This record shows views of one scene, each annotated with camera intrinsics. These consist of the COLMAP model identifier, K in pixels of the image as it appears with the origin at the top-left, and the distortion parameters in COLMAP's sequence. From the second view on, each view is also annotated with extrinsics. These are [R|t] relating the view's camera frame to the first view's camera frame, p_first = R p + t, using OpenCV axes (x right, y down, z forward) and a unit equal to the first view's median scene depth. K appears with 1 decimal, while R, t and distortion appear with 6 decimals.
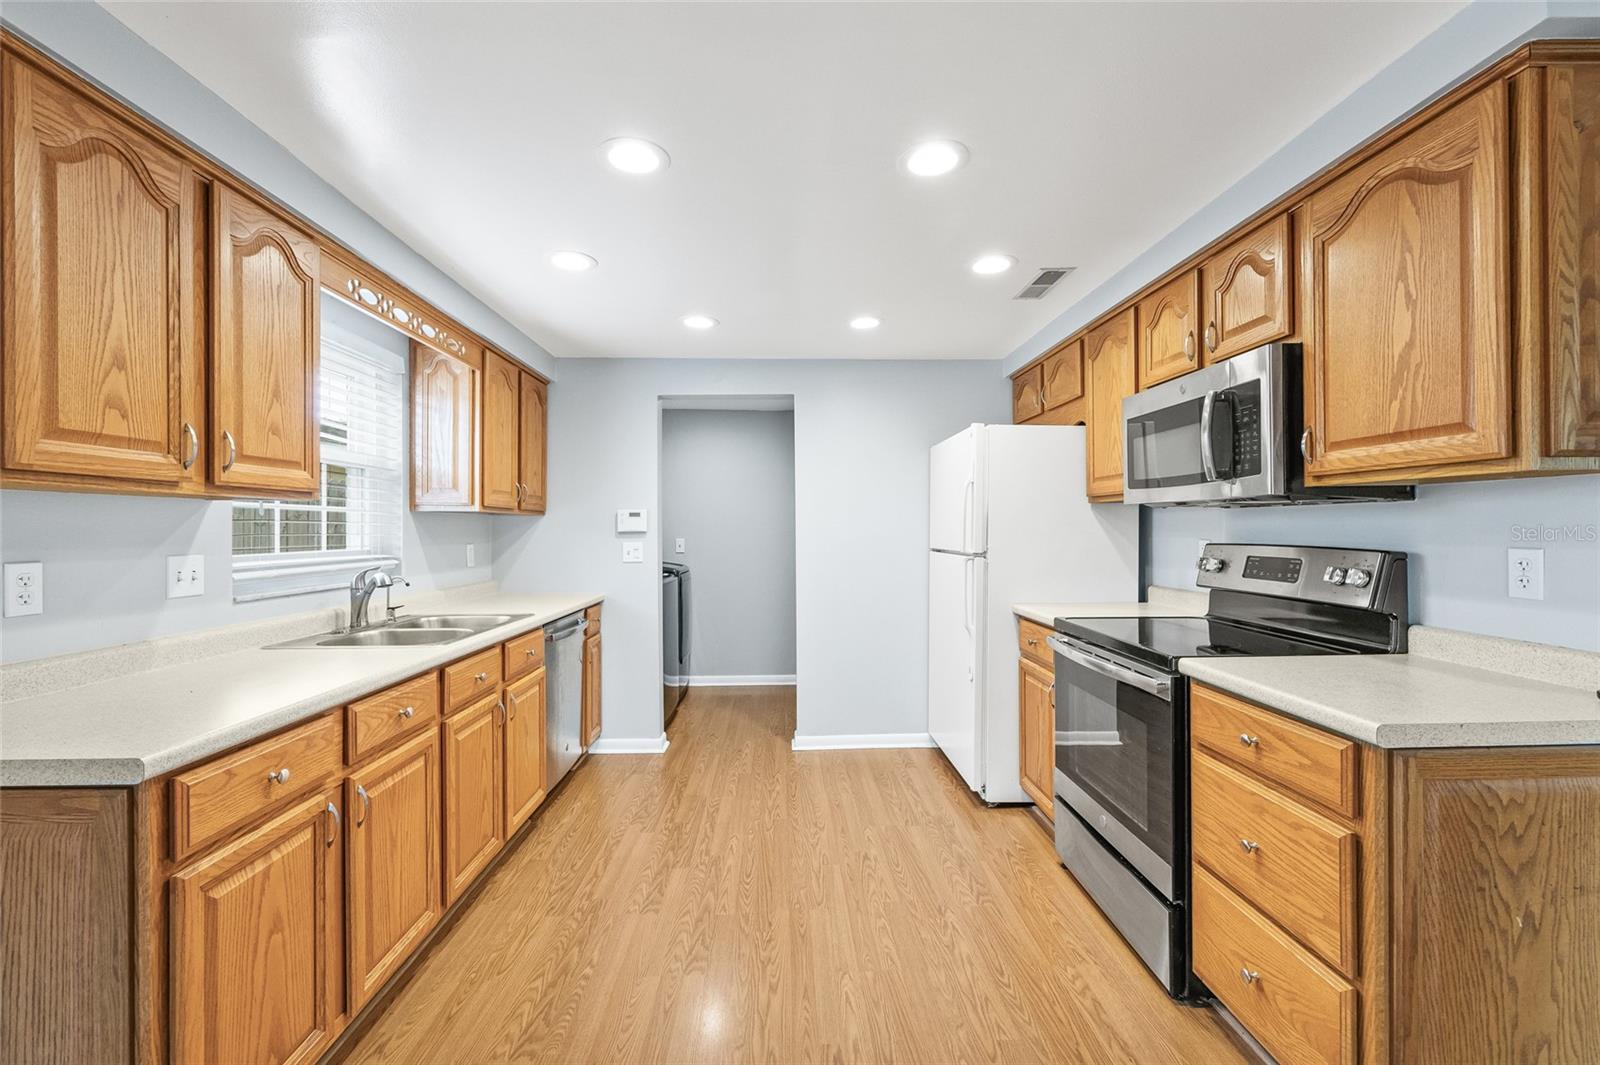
lens RADIAL K [[669.9, 0, 798.6], [0, 669.9, 530.8], [0, 0, 1]] dist [-0.001107, -0.000127]
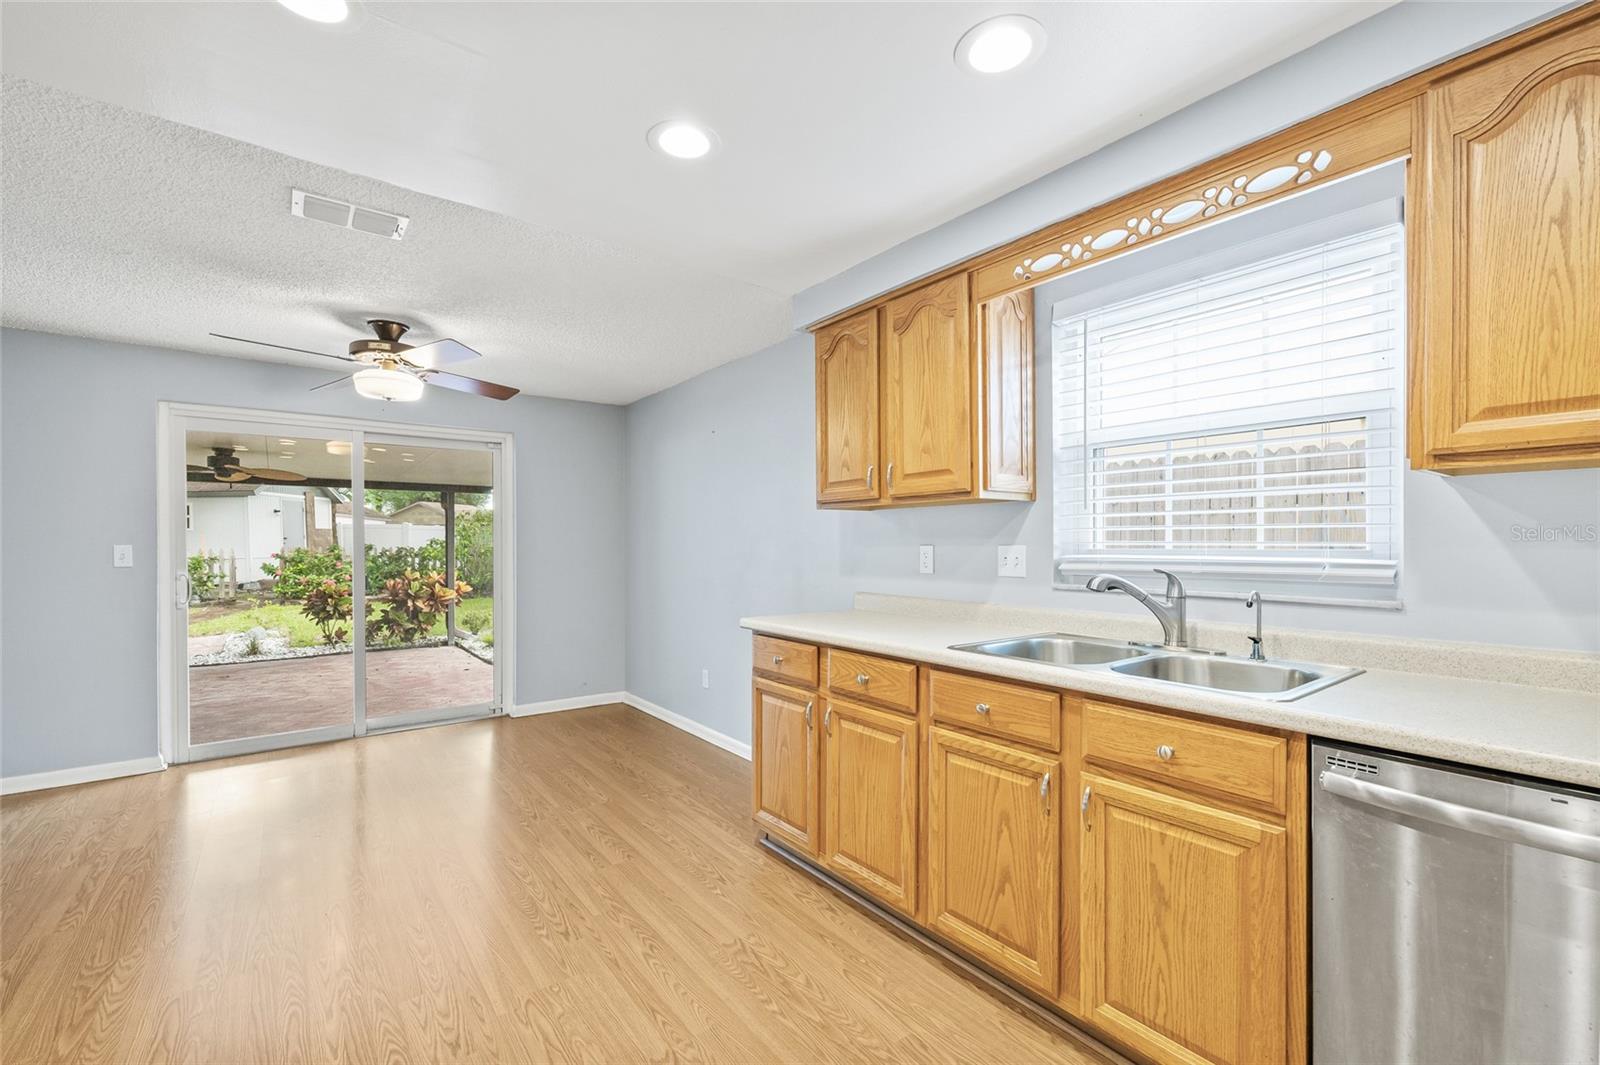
lens RADIAL K [[680.5, 0, 795.4], [0, 680.5, 542.2], [0, 0, 1]] dist [-0.000645, -0.000035]
pose [[-0.818264, 0.006866, -0.574802, 0.191374], [0.006054, 0.999976, 0.003326, 0.024511], [0.574811, -0.000758, -0.818286, 1.828094]]
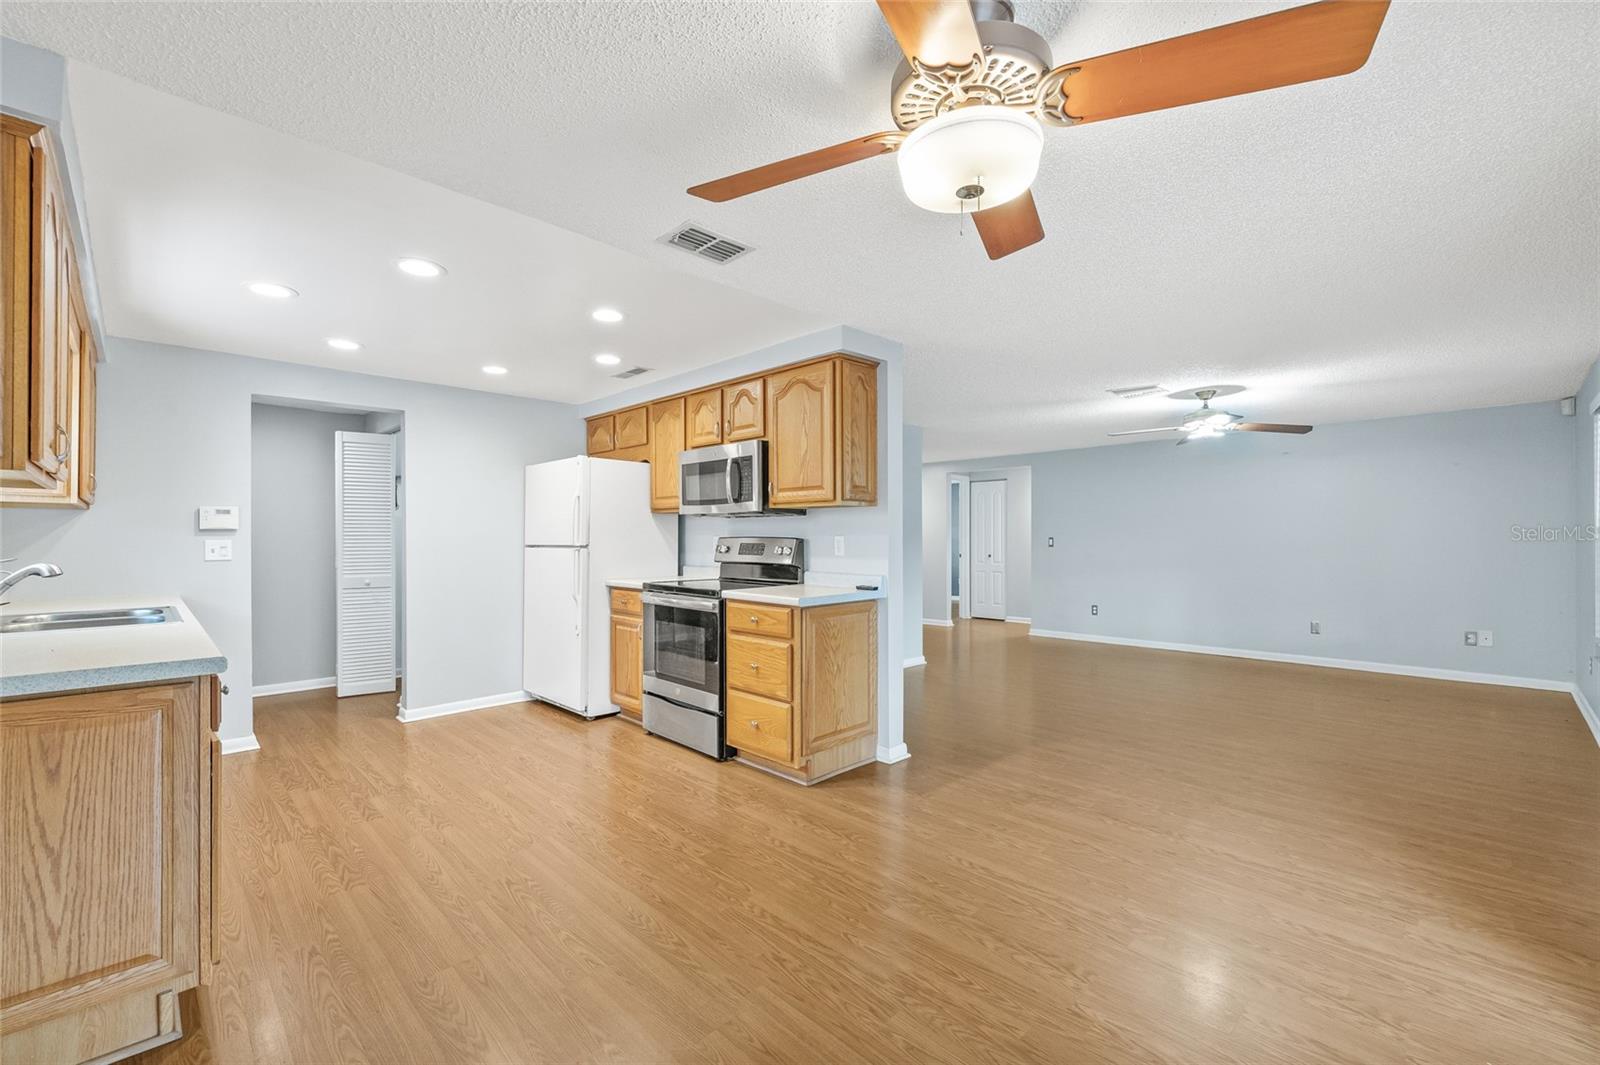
lens RADIAL K [[680.5, 0, 795.4], [0, 680.5, 542.2], [0, 0, 1]] dist [-0.000645, -0.000035]
pose [[0.737441, -0.000484, 0.675411, -0.606775], [-0.000400, 0.999999, 0.001154, 0.038386], [-0.675411, -0.001122, 0.737440, -0.616444]]
